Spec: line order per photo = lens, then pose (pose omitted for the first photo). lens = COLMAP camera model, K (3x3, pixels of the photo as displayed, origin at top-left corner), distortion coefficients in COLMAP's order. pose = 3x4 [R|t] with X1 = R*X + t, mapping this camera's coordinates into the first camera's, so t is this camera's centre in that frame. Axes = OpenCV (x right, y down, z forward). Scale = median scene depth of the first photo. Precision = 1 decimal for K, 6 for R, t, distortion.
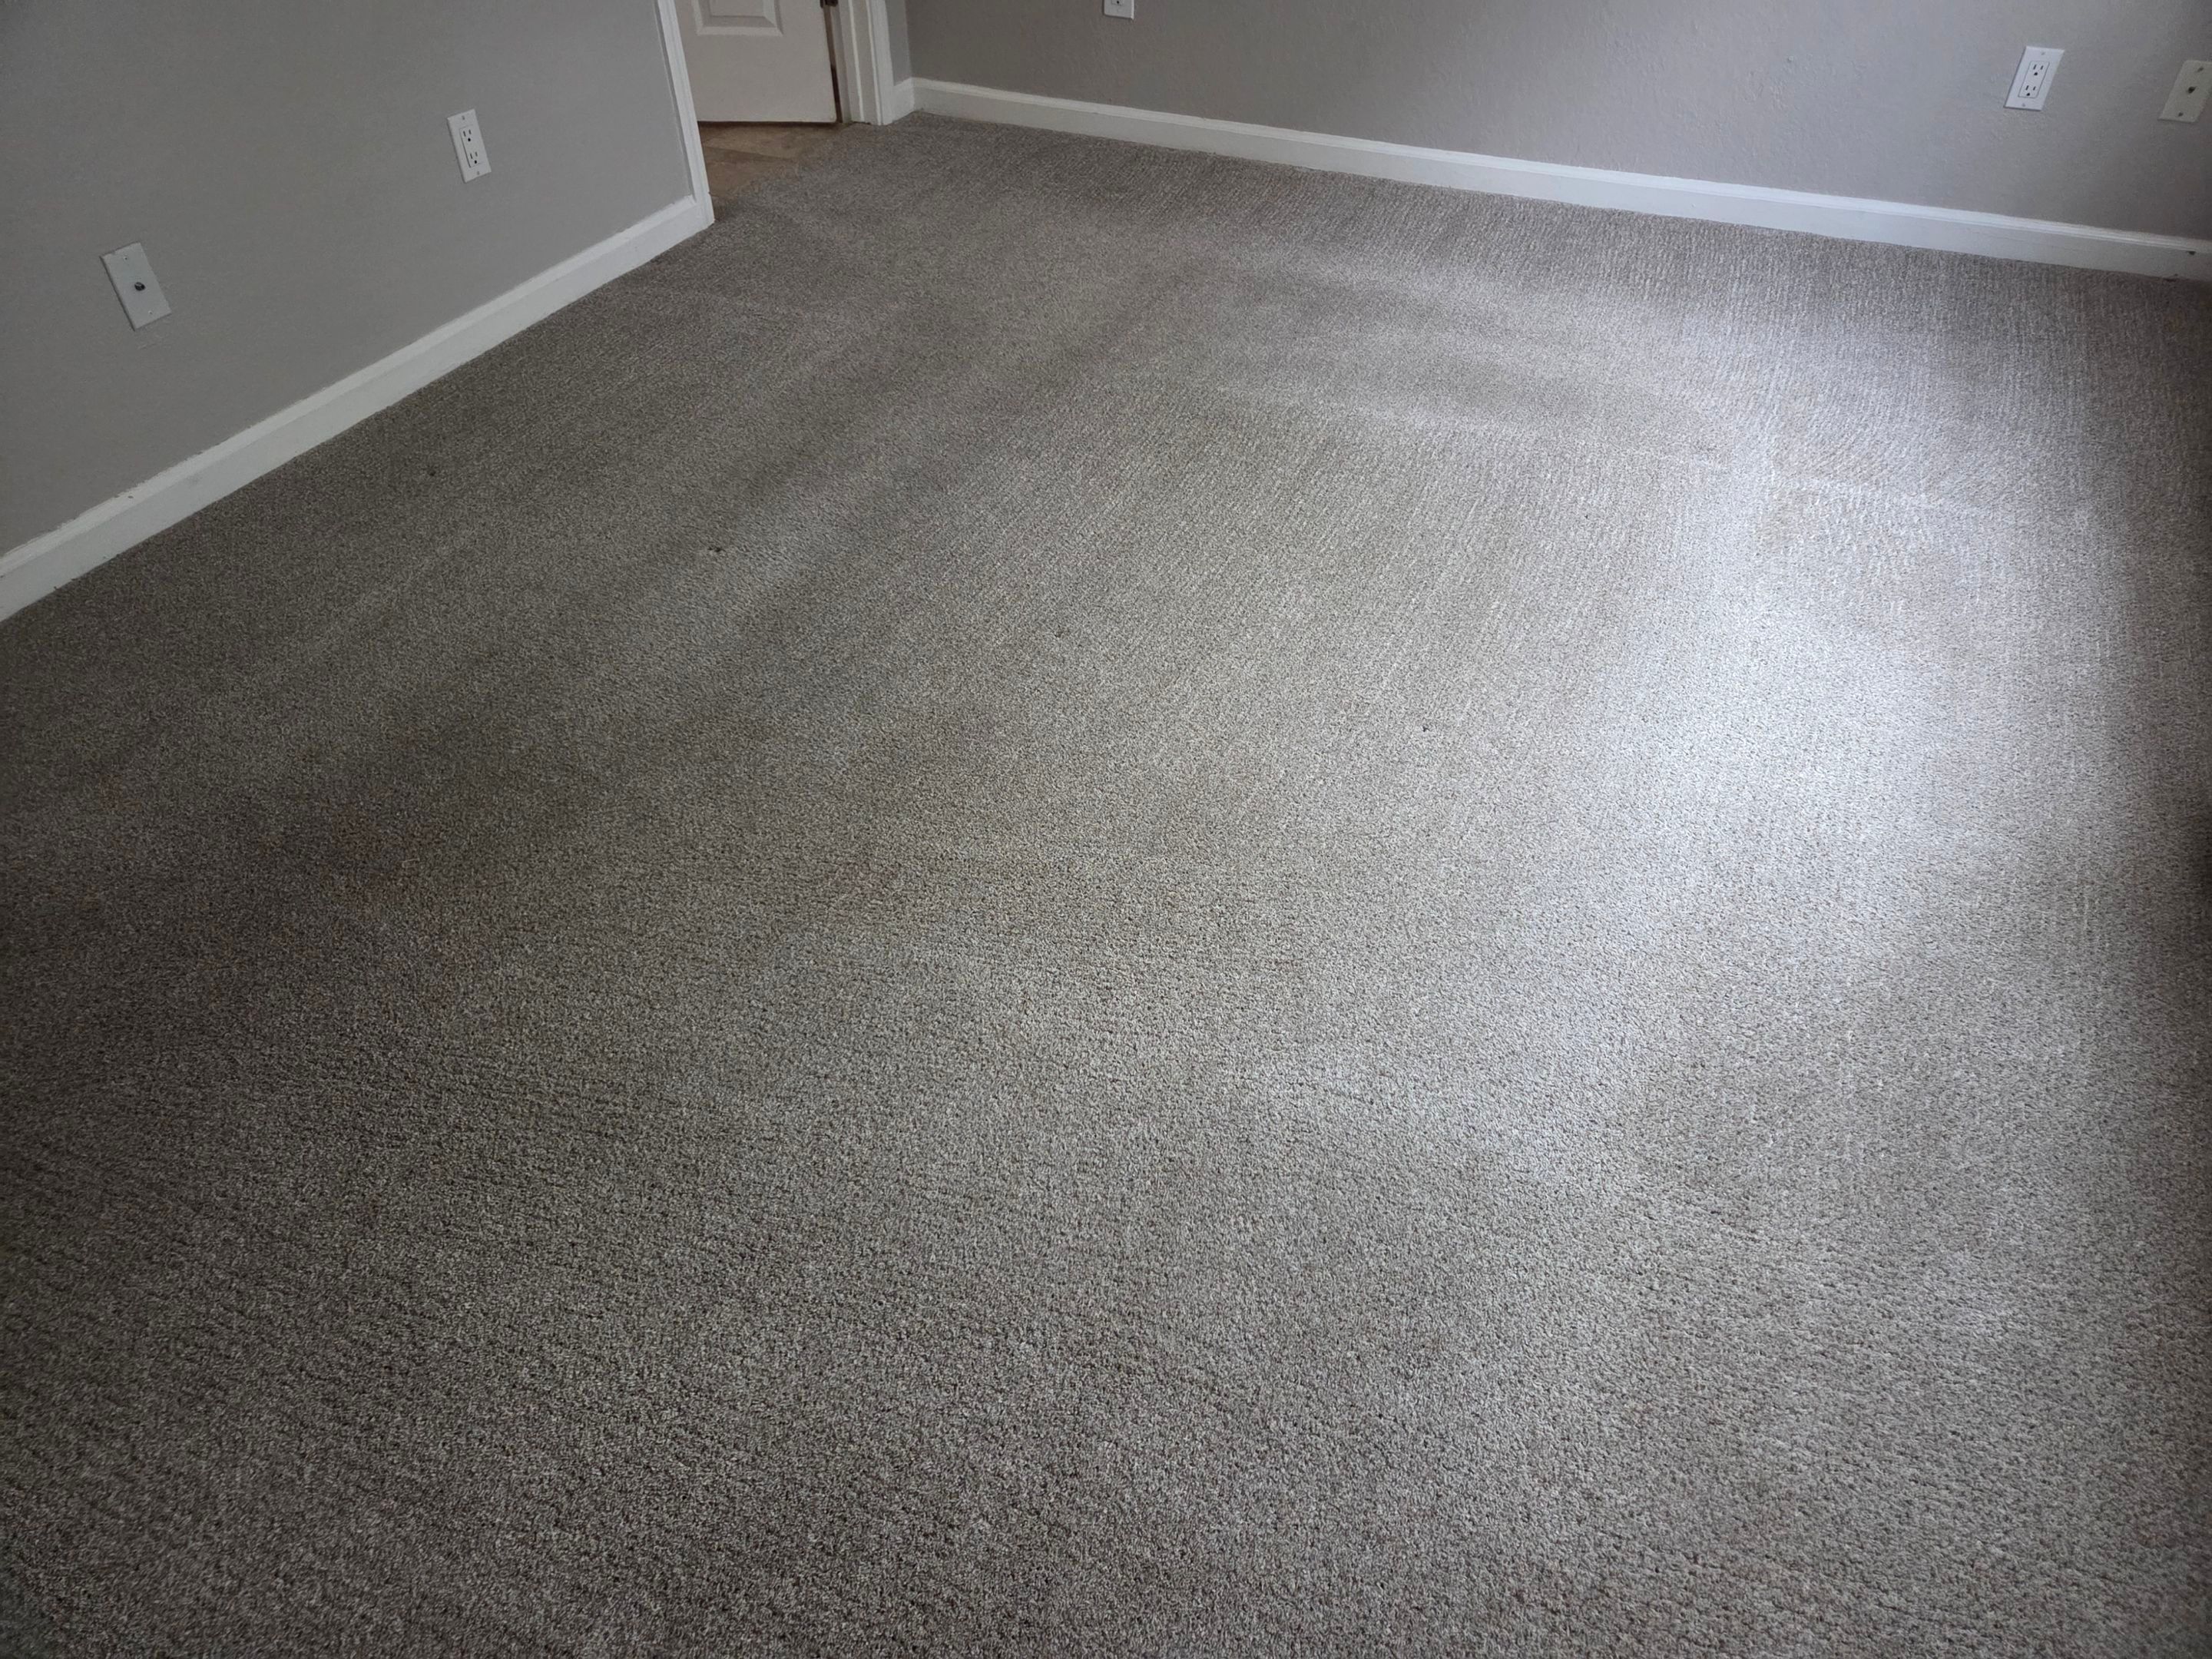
lens RADIAL K [[1498.8, 0, 1115.4], [0, 1498.8, 814.6], [0, 0, 1]] dist [0.067012, -0.039398]
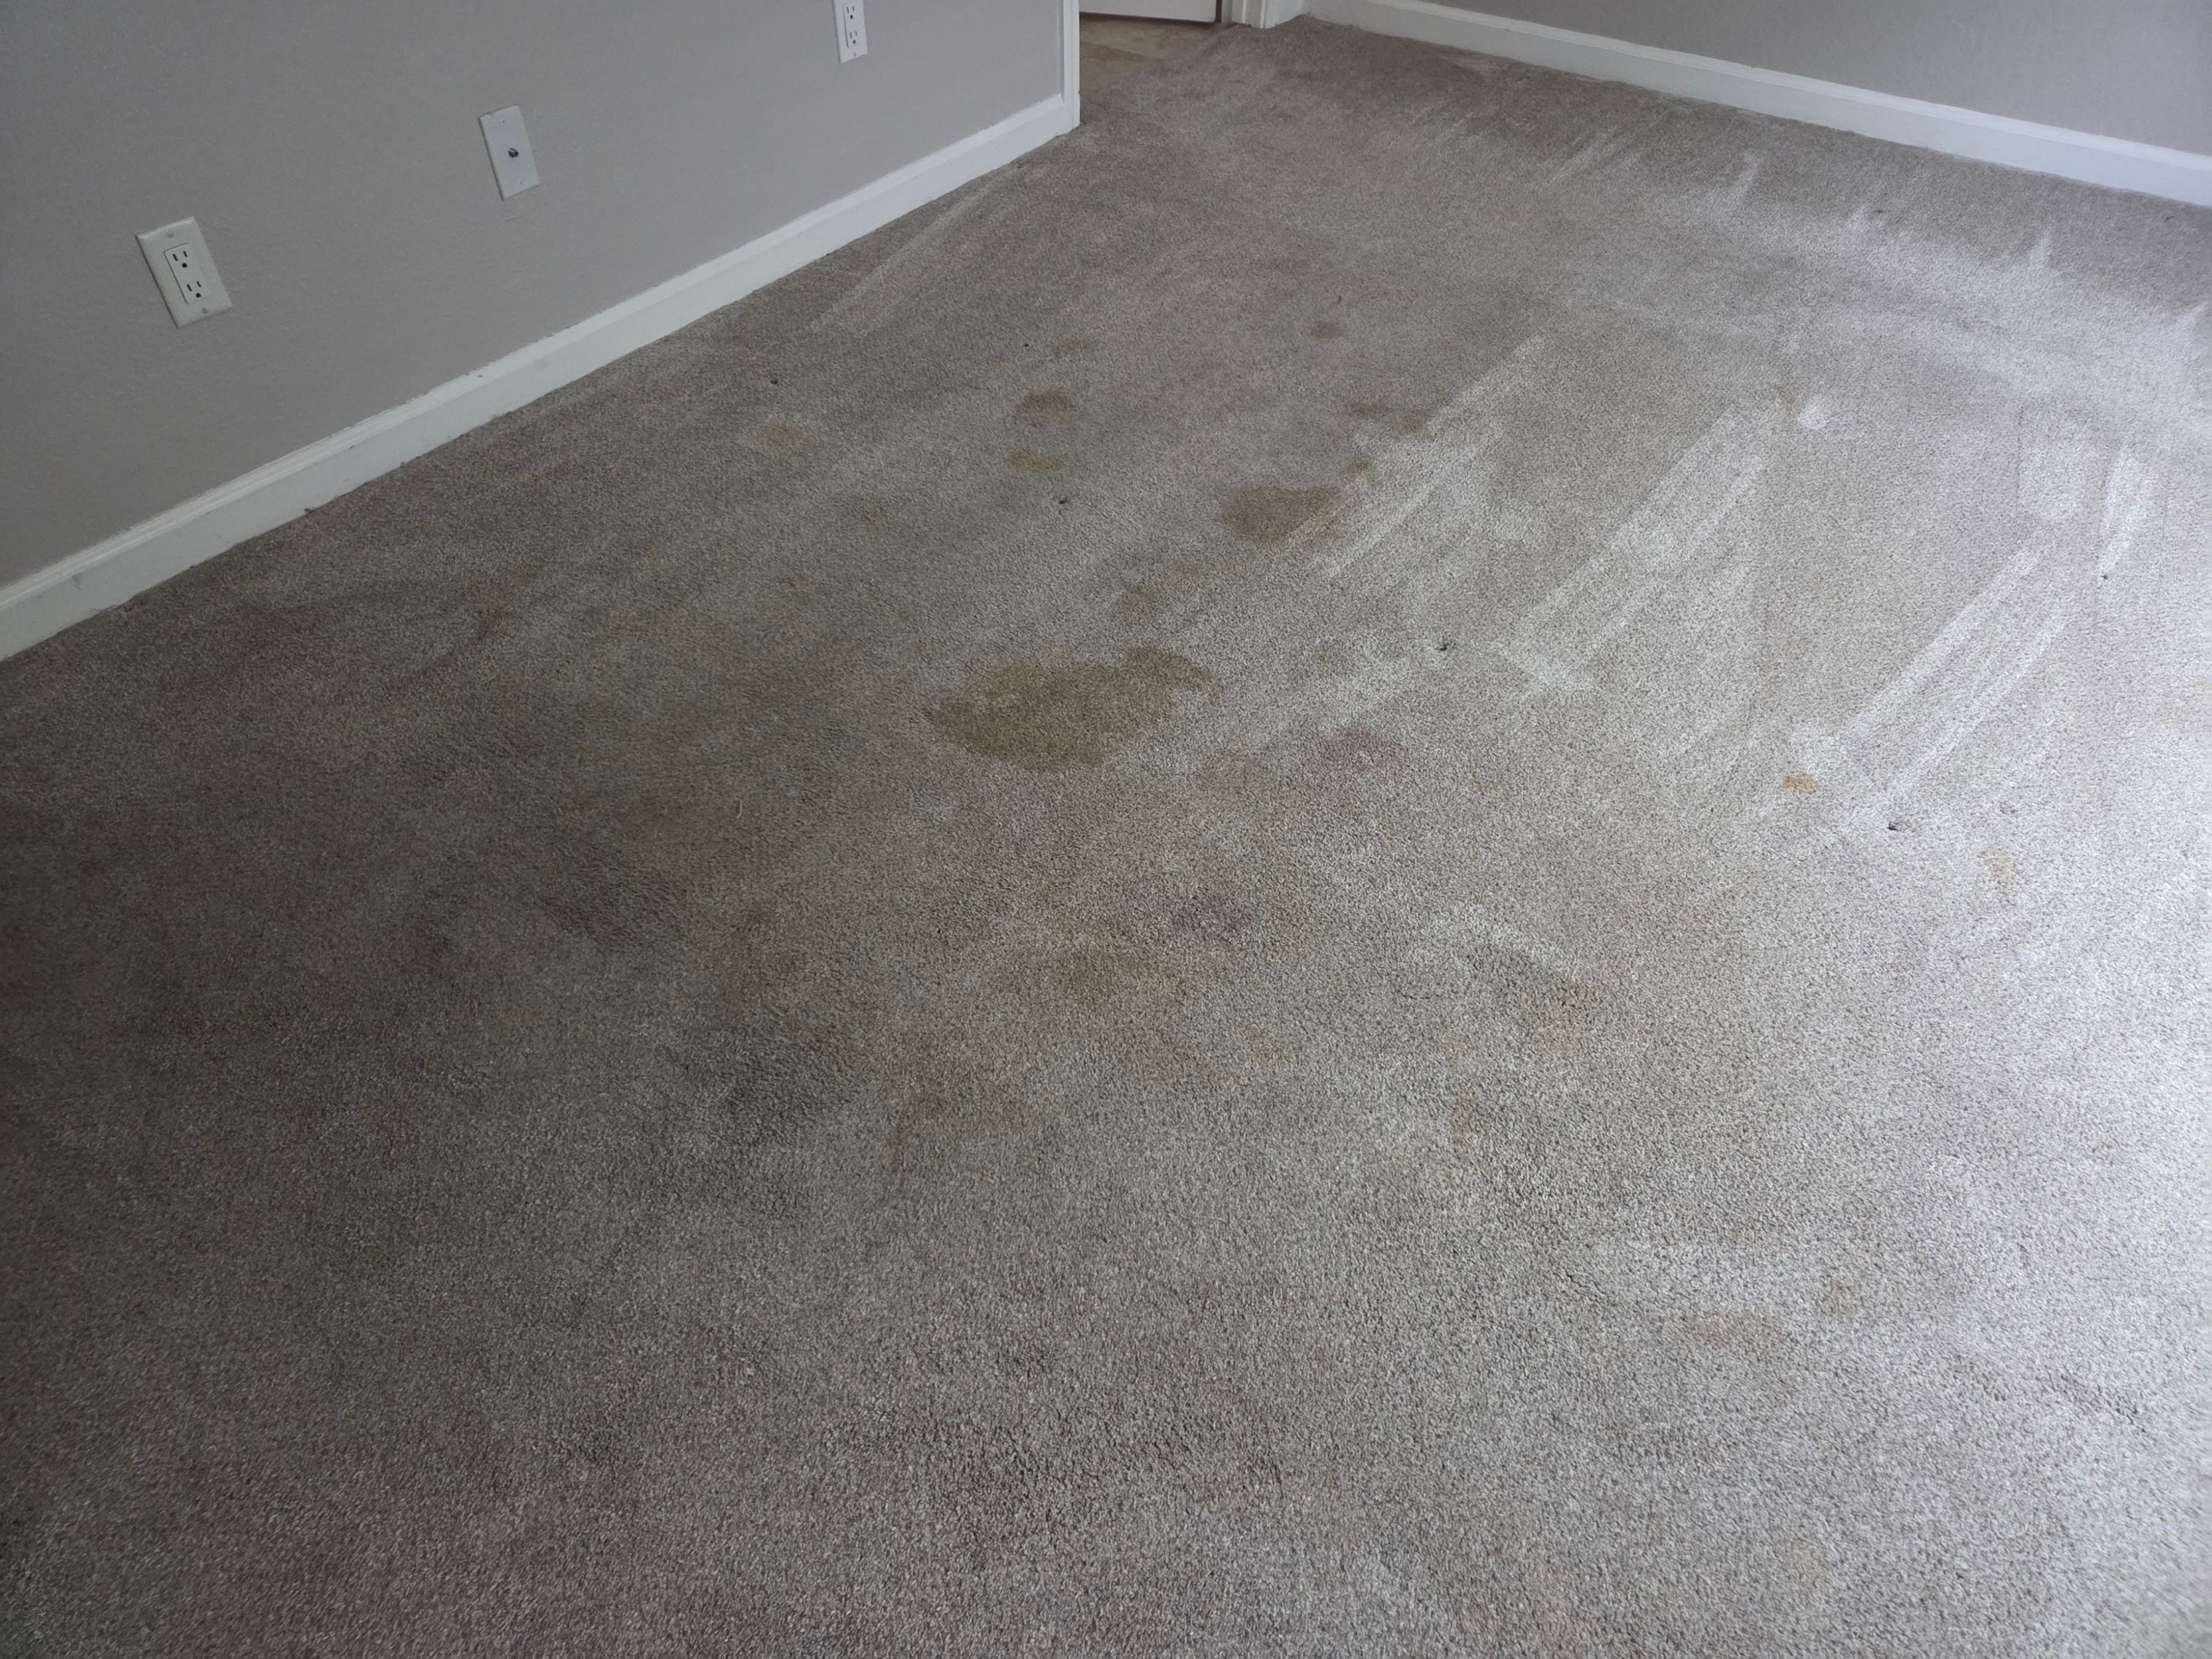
lens RADIAL K [[1498.8, 0, 1112.2], [0, 1498.8, 835.5], [0, 0, 1]] dist [0.067012, -0.039398]
pose [[0.979935, 0.145807, -0.135894, -0.061312], [-0.137517, 0.988123, 0.068565, -0.031581], [0.144277, -0.048502, 0.988348, 0.074143]]
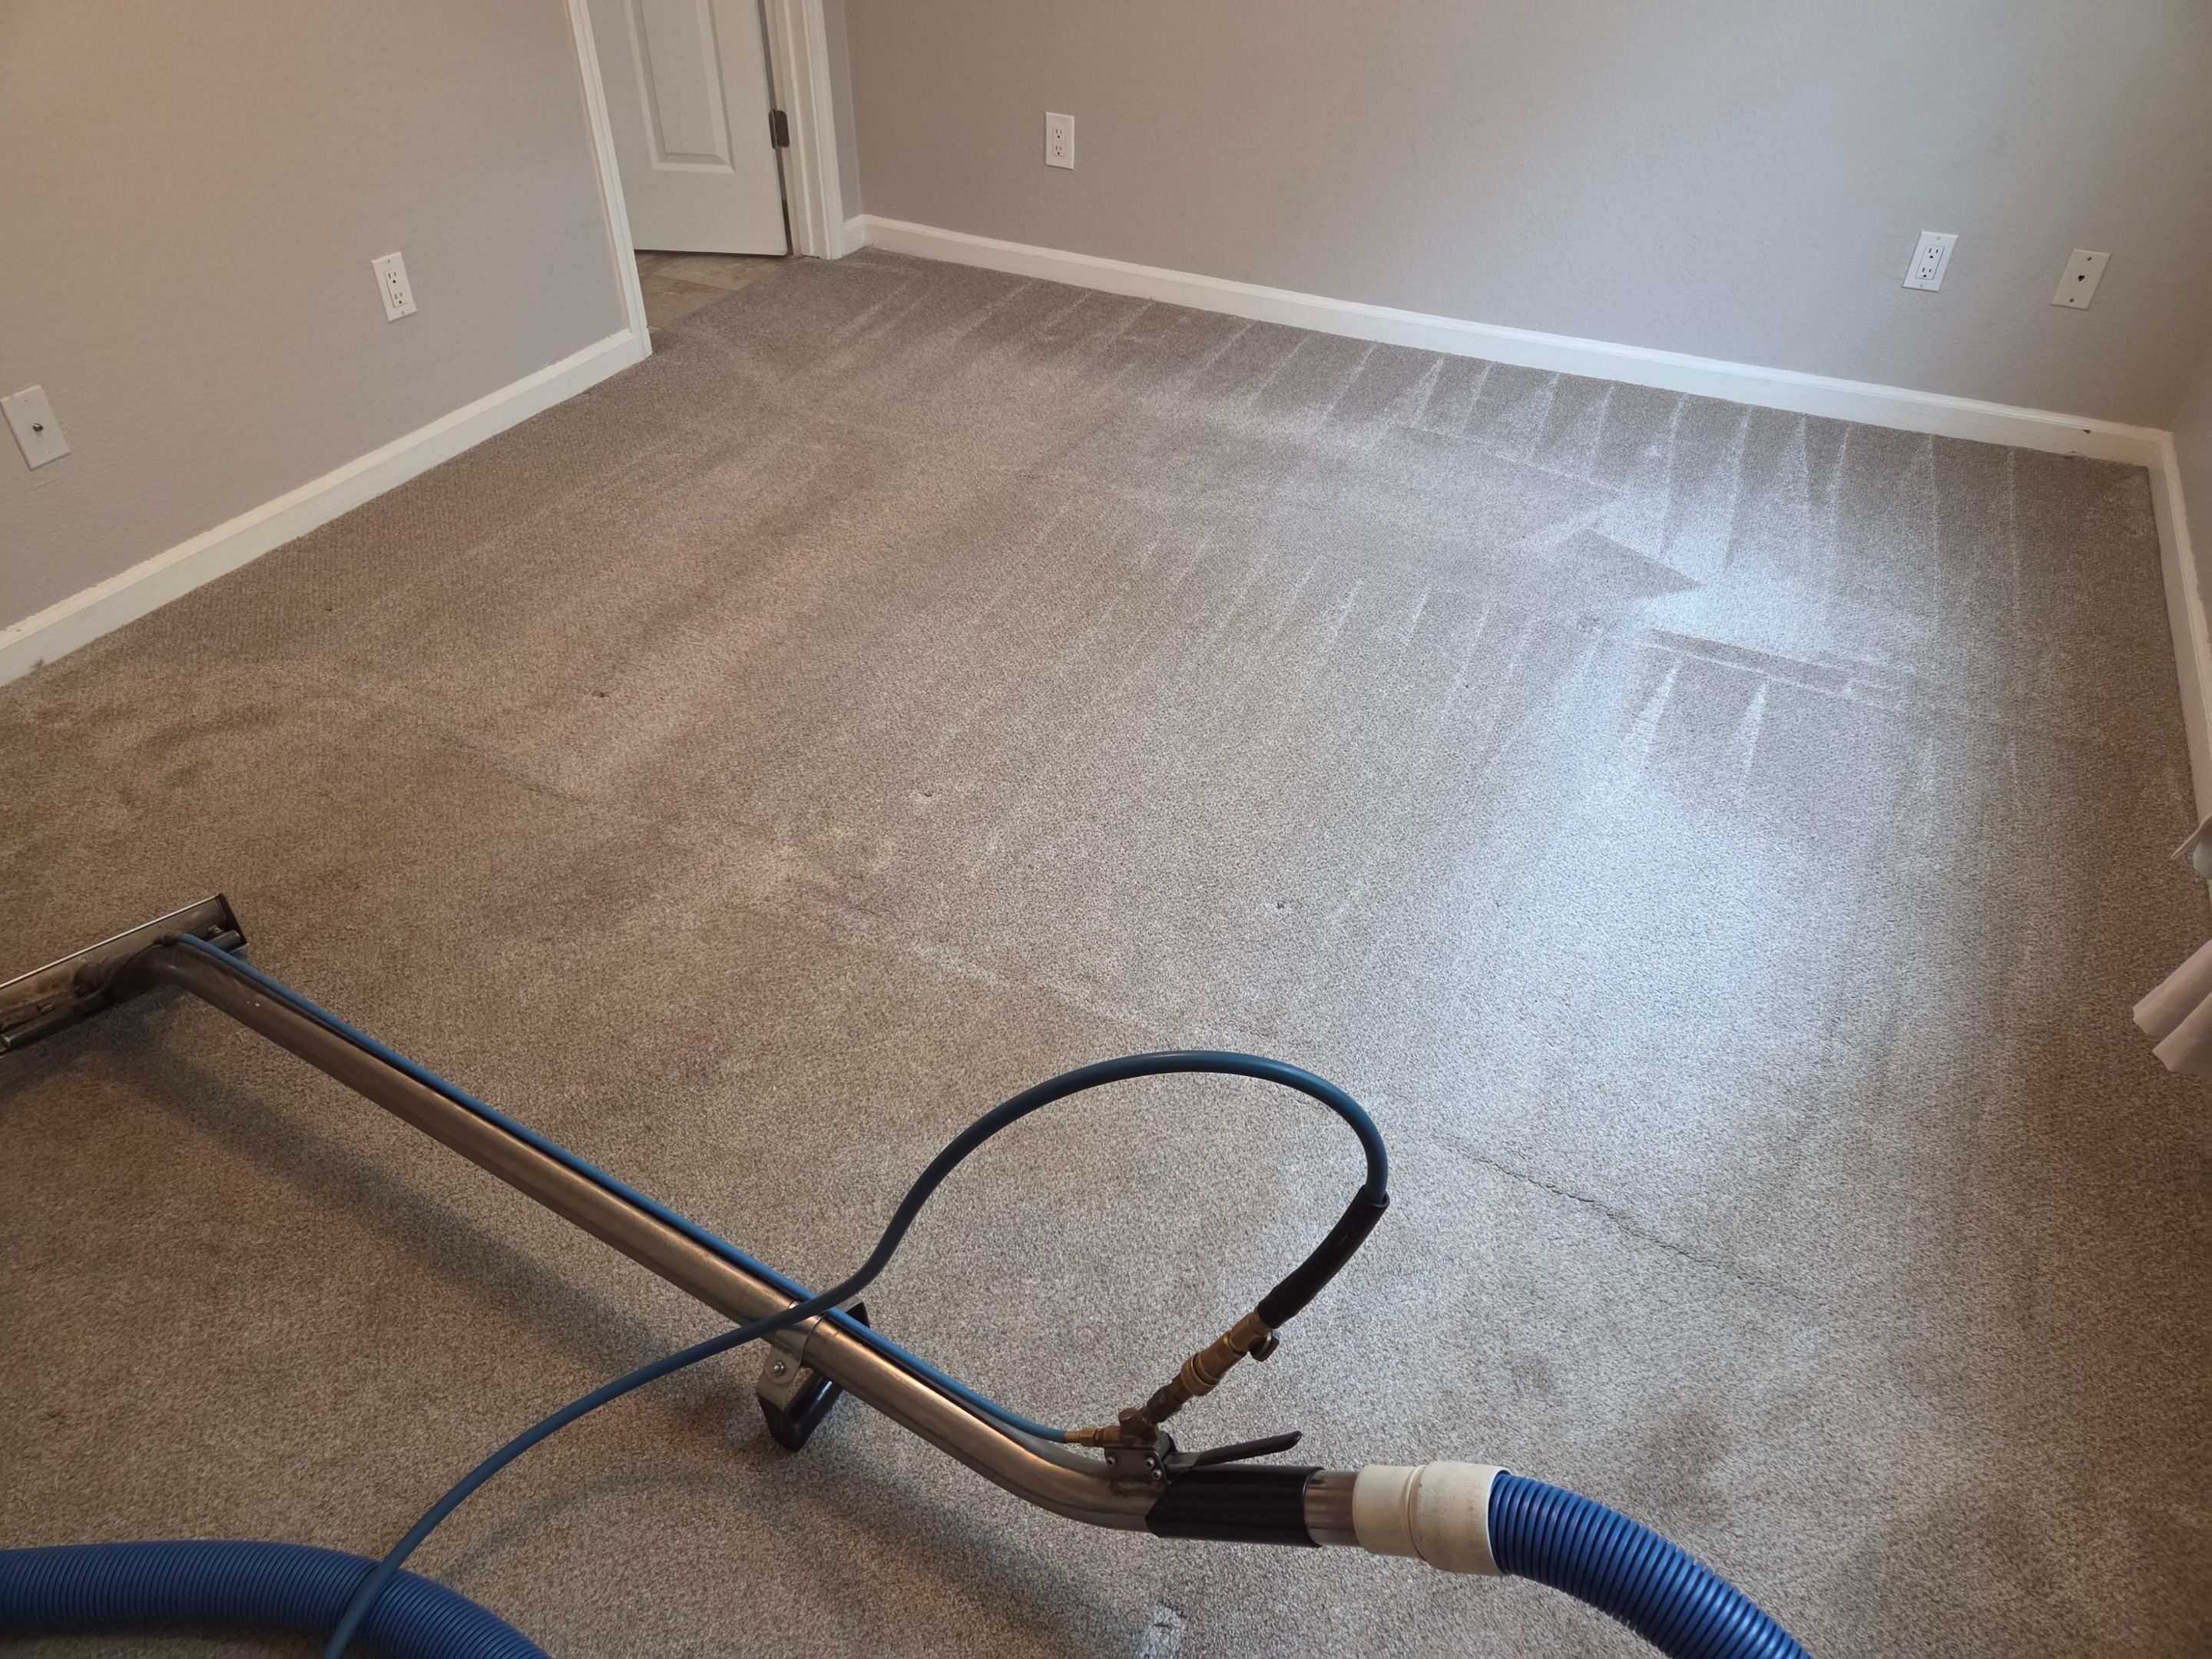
lens RADIAL K [[1498.8, 0, 1112.1], [0, 1498.8, 815.3], [0, 0, 1]] dist [0.067012, -0.039398]
pose [[0.999655, 0.026253, 0.001162, 0.056998], [-0.026153, 0.998223, -0.053541, -0.038465], [-0.002566, 0.053492, 0.998565, 0.000092]]
